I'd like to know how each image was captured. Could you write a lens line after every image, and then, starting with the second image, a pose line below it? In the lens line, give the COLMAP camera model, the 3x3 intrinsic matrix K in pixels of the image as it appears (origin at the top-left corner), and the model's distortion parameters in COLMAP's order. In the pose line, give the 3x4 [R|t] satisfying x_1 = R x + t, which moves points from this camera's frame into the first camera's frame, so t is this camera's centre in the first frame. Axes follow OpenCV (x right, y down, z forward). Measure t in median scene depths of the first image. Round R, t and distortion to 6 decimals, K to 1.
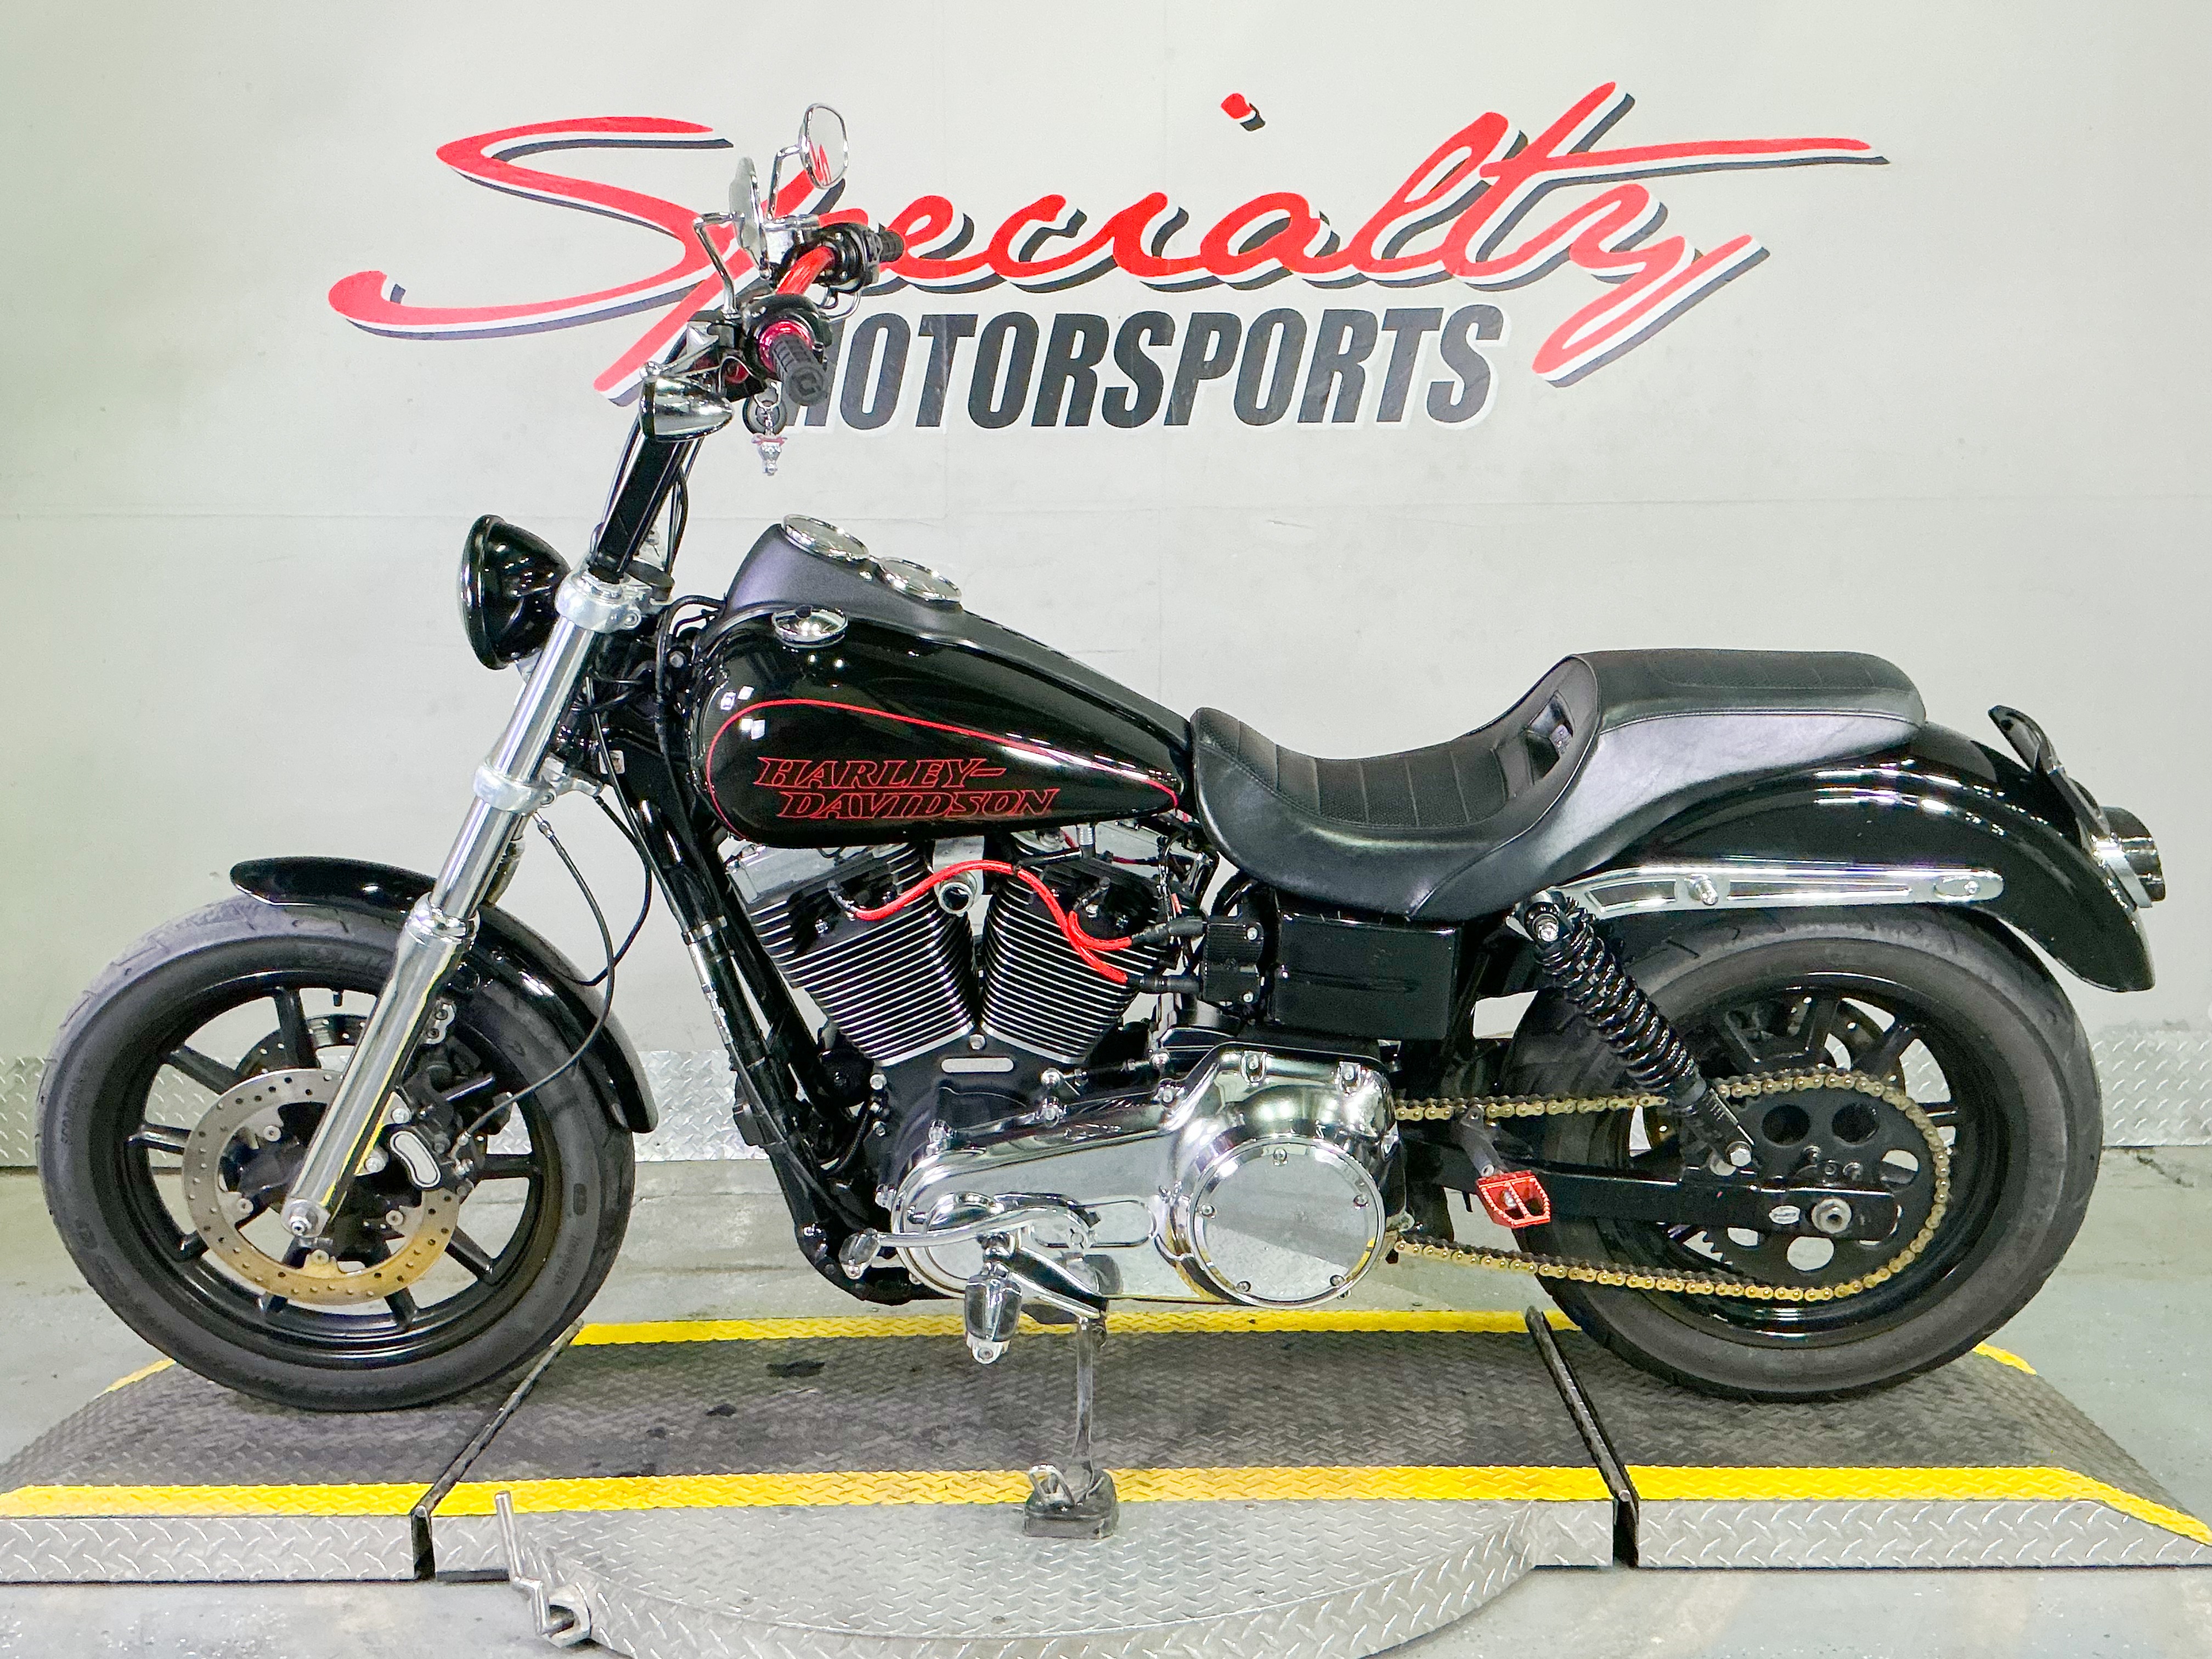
lens RADIAL K [[2286.4, 0, 1106.0], [0, 2286.4, 829.5], [0, 0, 1]] dist [0.170838, -0.393338]
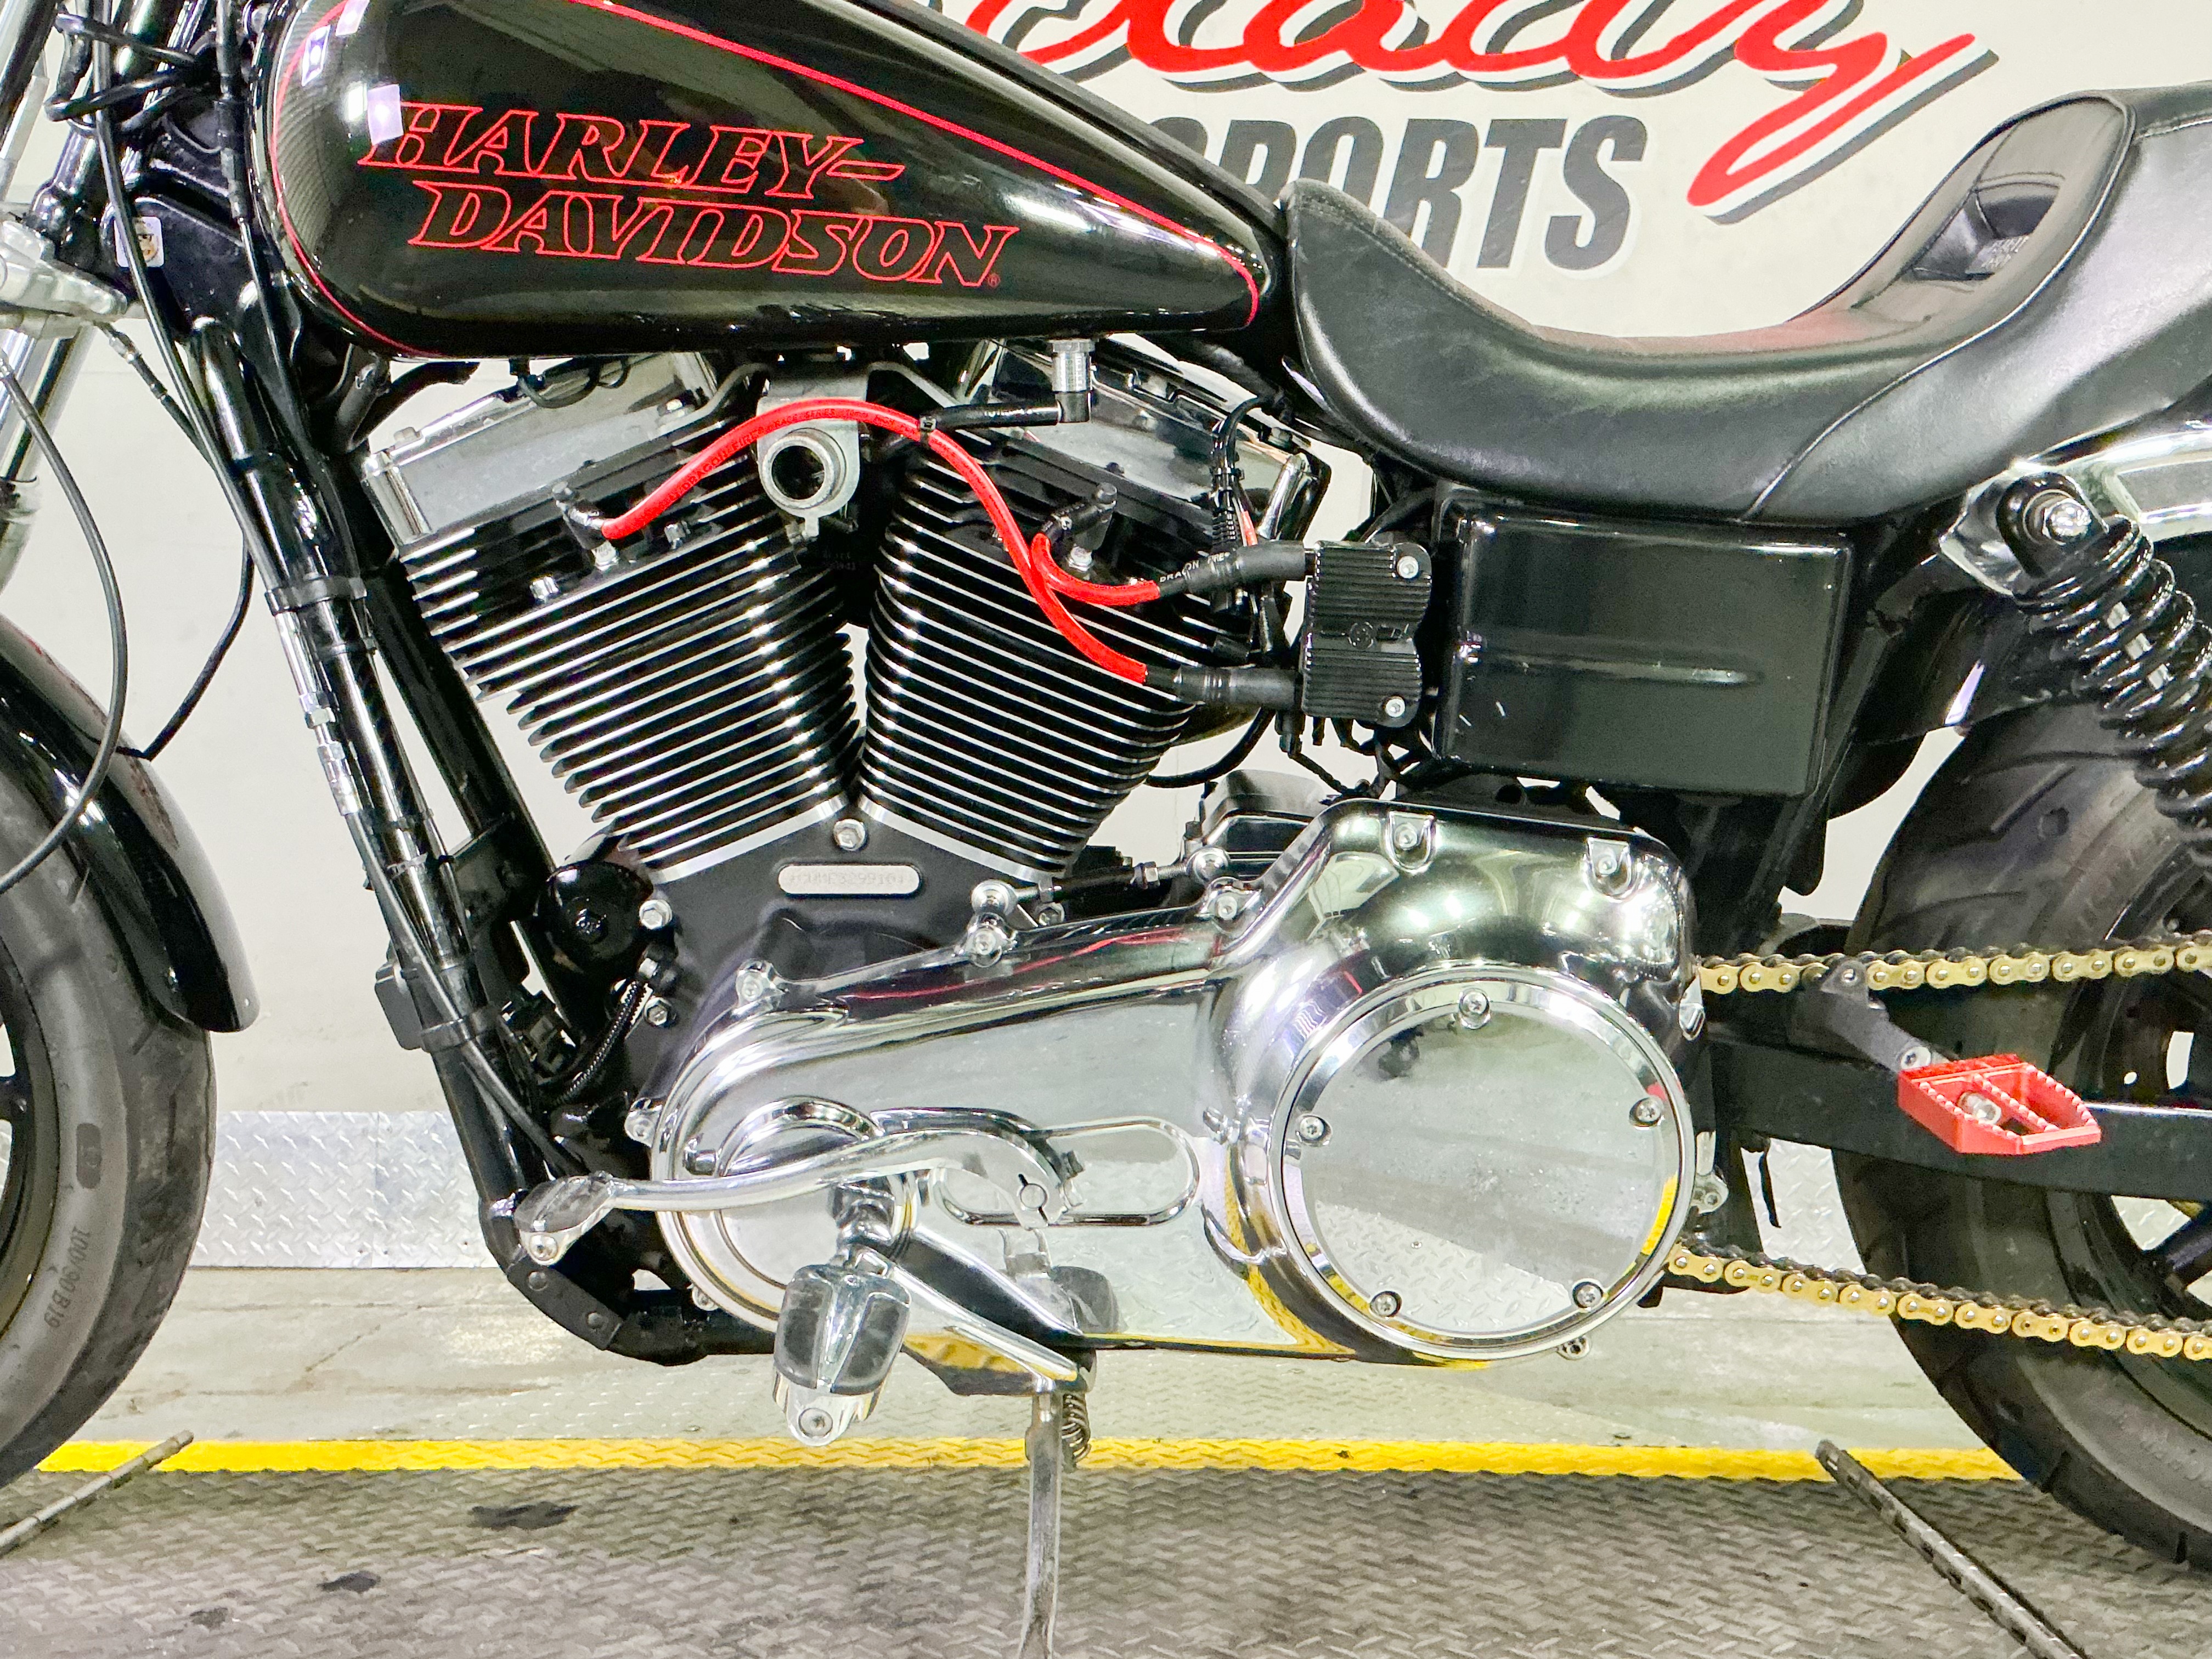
lens RADIAL K [[2173.3, 0, 1106.0], [0, 2173.3, 829.5], [0, 0, 1]] dist [0.176955, -0.422350]
pose [[0.999774, 0.021118, 0.002528, -0.000320], [-0.020654, 0.992364, -0.121606, 0.143738], [-0.005077, 0.121526, 0.992575, 0.495601]]
